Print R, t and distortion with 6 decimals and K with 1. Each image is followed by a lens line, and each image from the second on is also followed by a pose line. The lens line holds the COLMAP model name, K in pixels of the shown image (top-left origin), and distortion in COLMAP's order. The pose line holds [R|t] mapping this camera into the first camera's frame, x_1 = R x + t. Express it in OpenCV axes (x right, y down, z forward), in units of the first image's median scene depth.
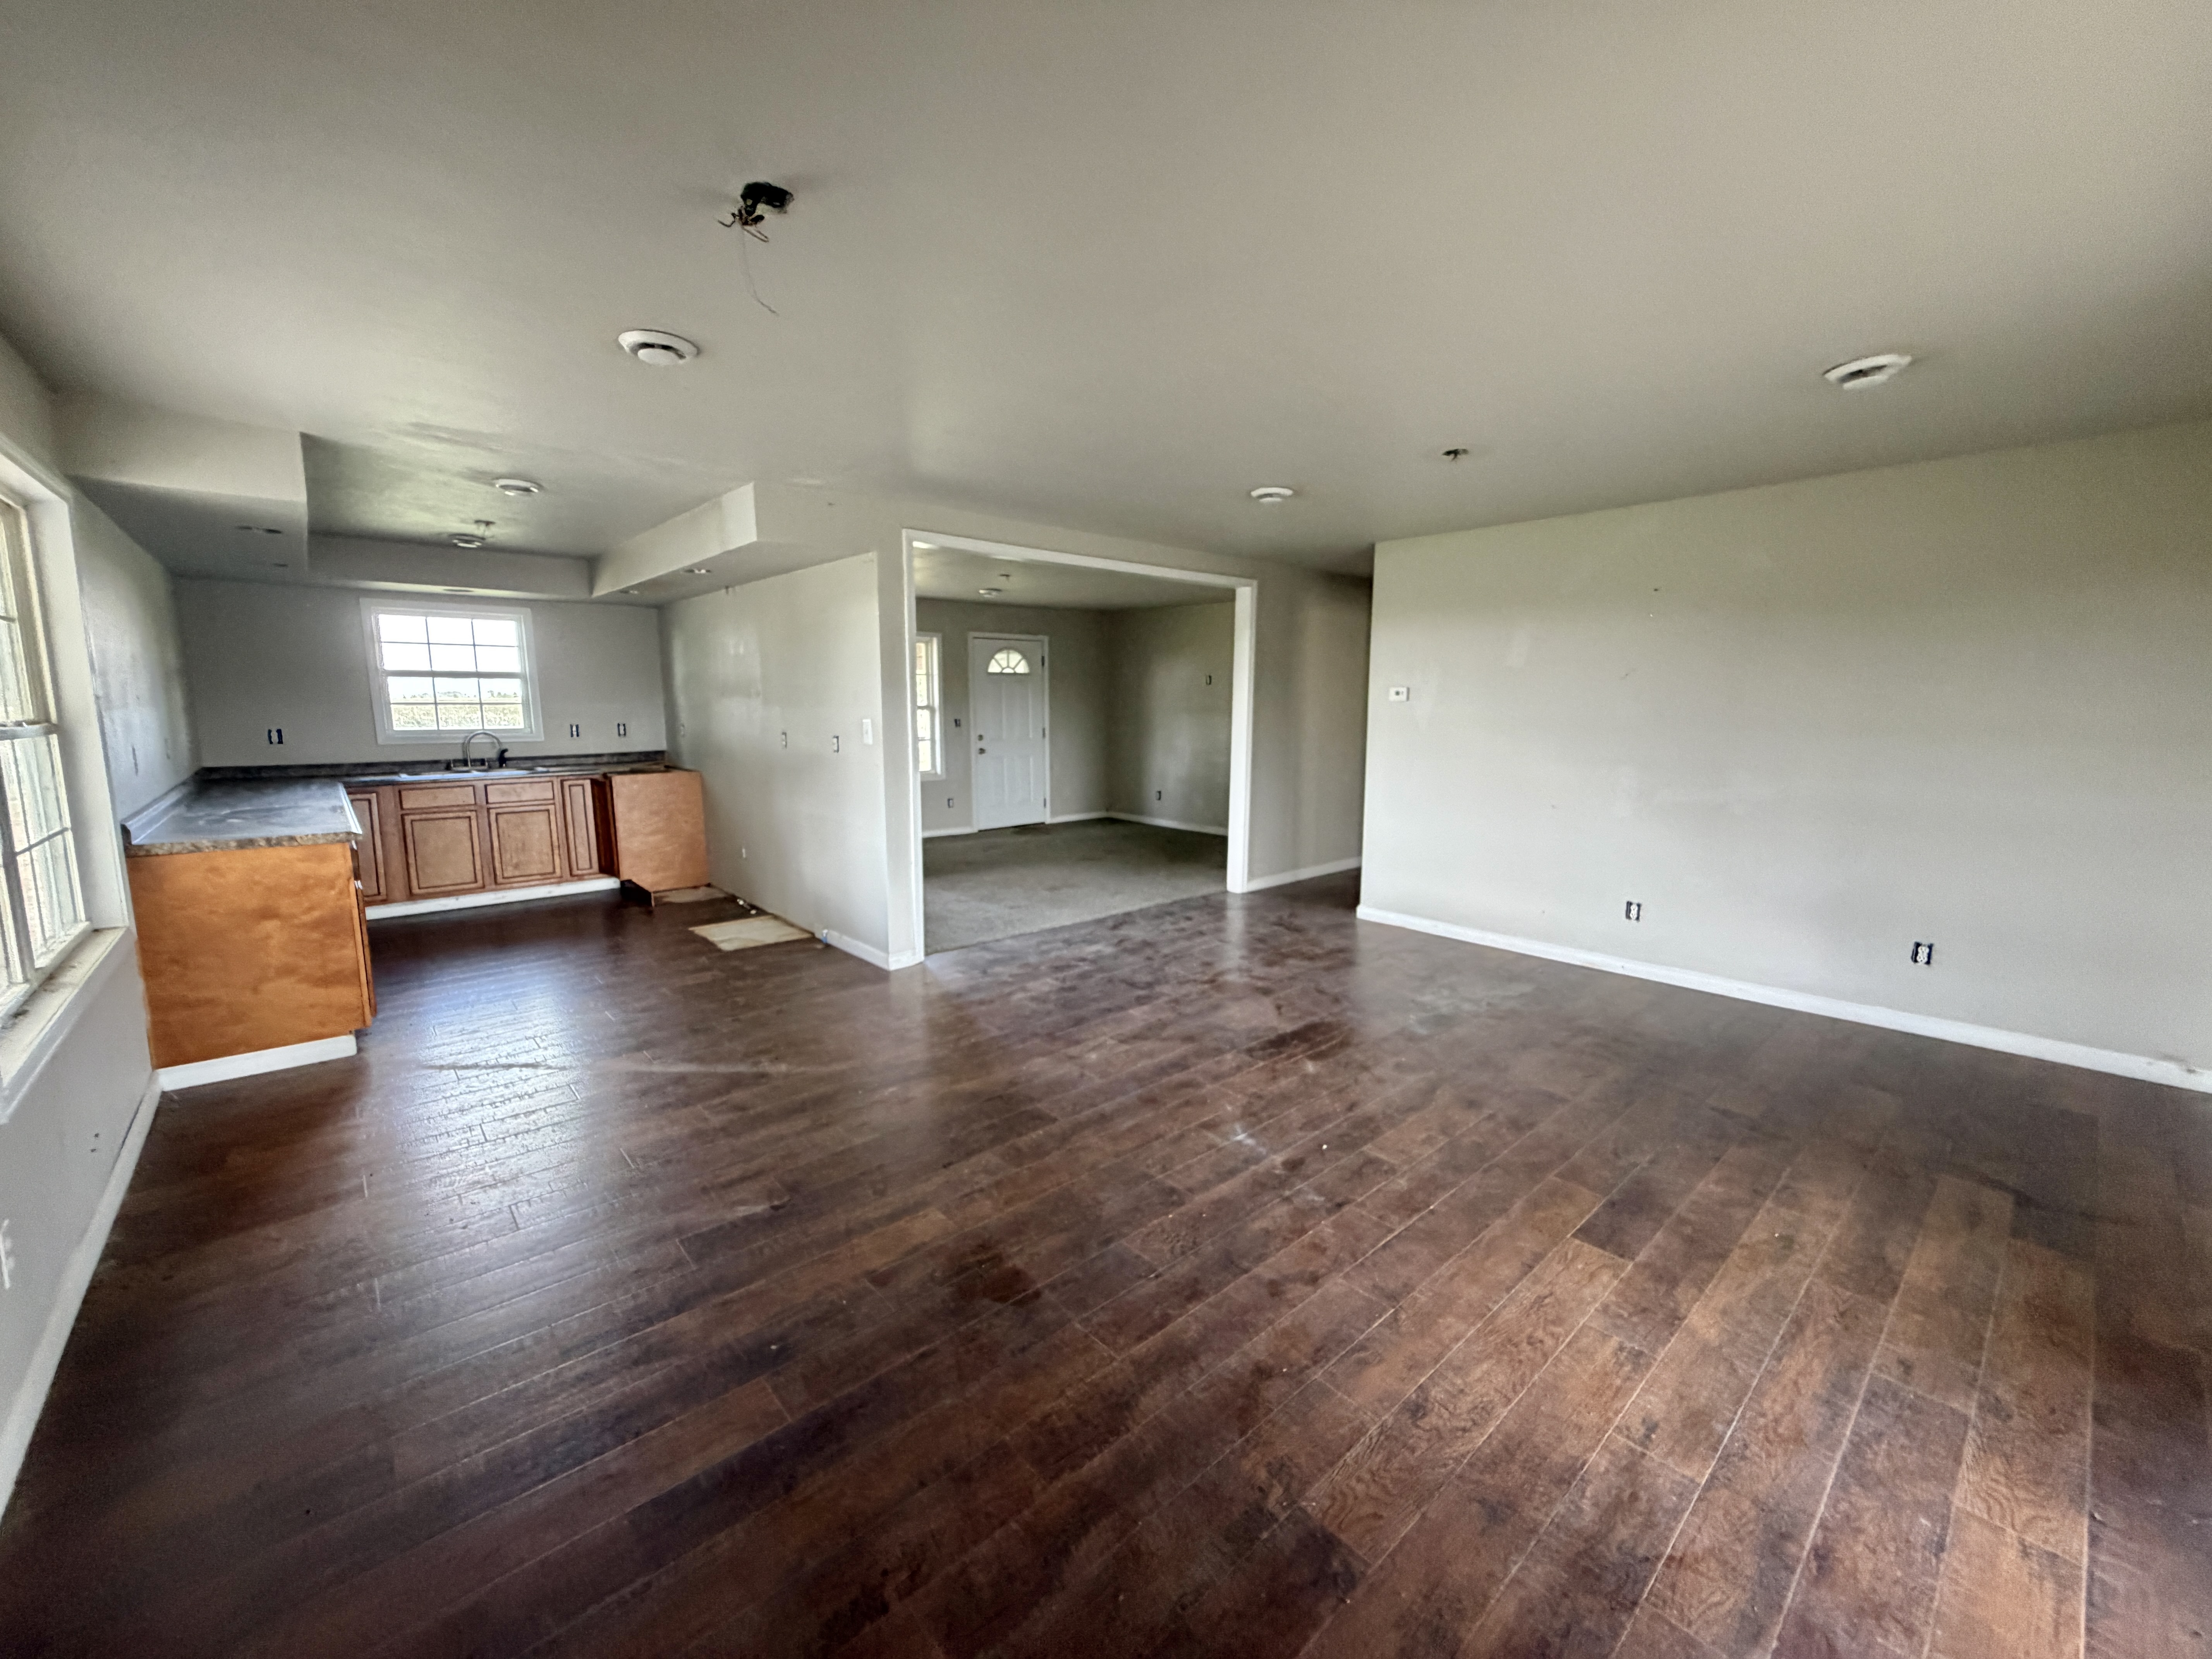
lens RADIAL K [[882.0, 0, 1097.9], [0, 882.0, 829.6], [0, 0, 1]] dist [0.002411, 0.000006]
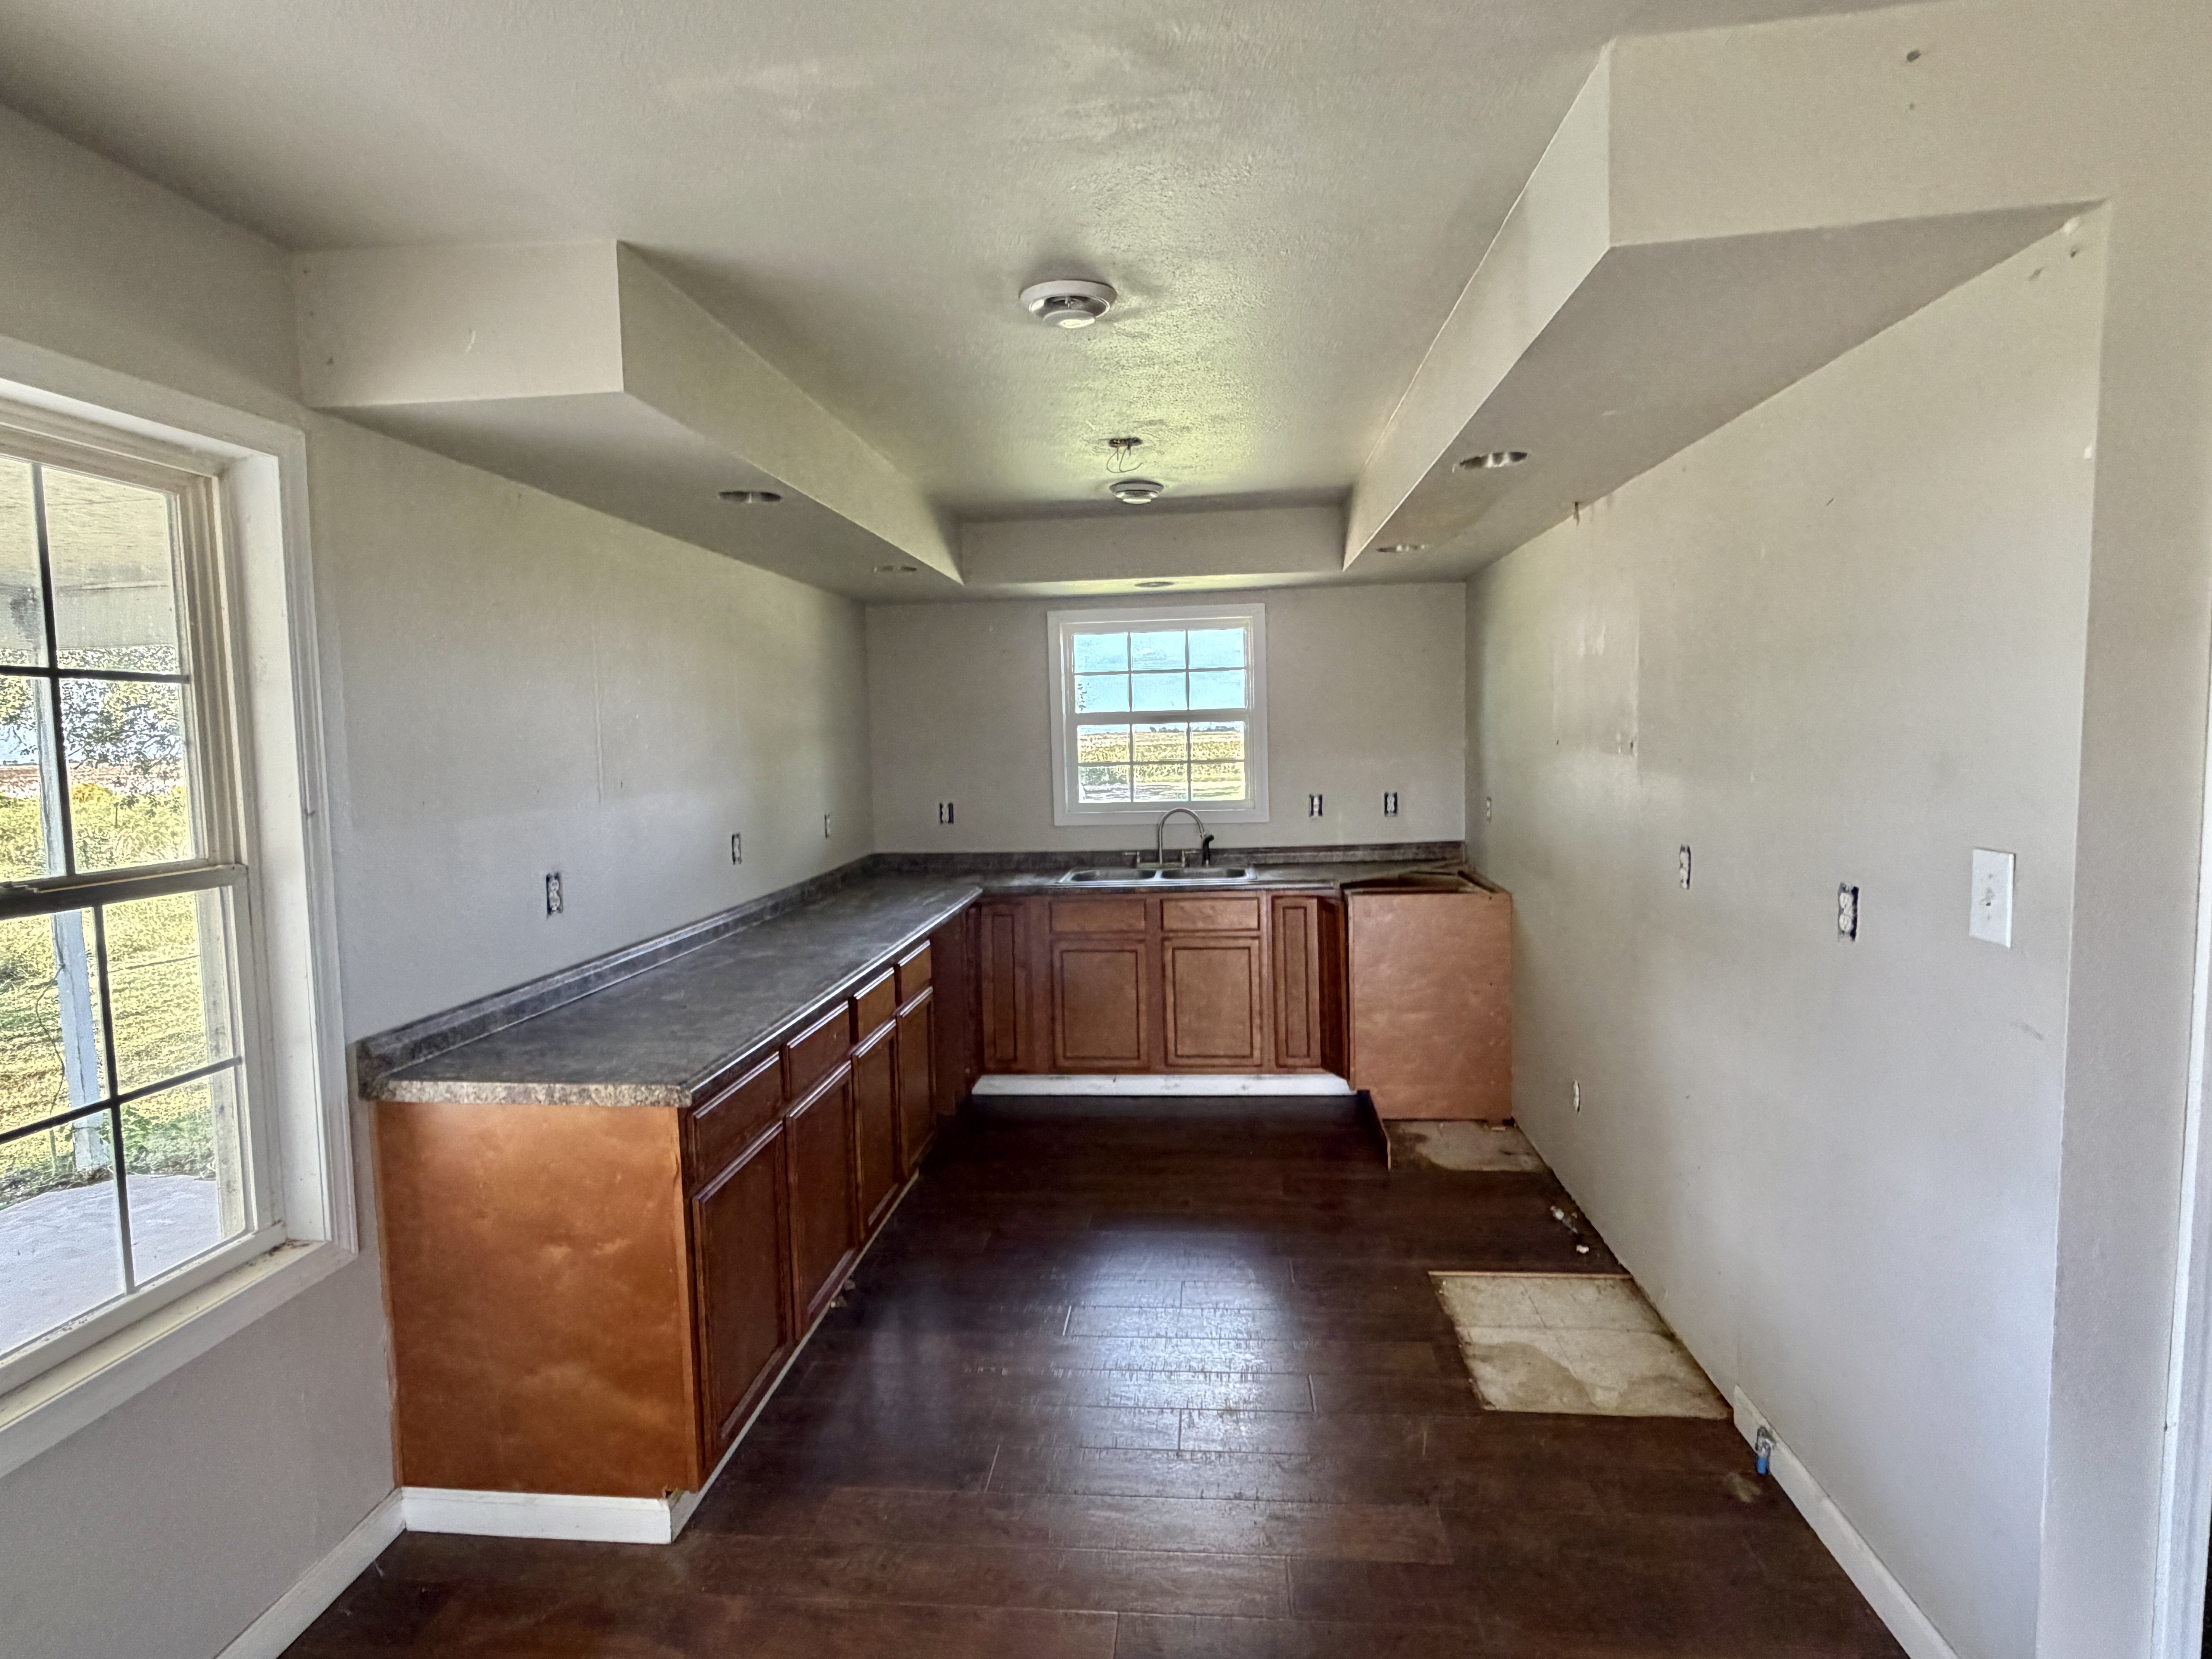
lens RADIAL K [[1173.6, 0, 1098.6], [0, 1173.6, 830.4], [0, 0, 1]] dist [0.000791, 0.000249]
pose [[0.682823, 0.039551, -0.729512, -0.140351], [-0.079402, 0.996636, -0.020287, -0.077273], [0.726256, 0.071777, 0.683667, 0.414274]]
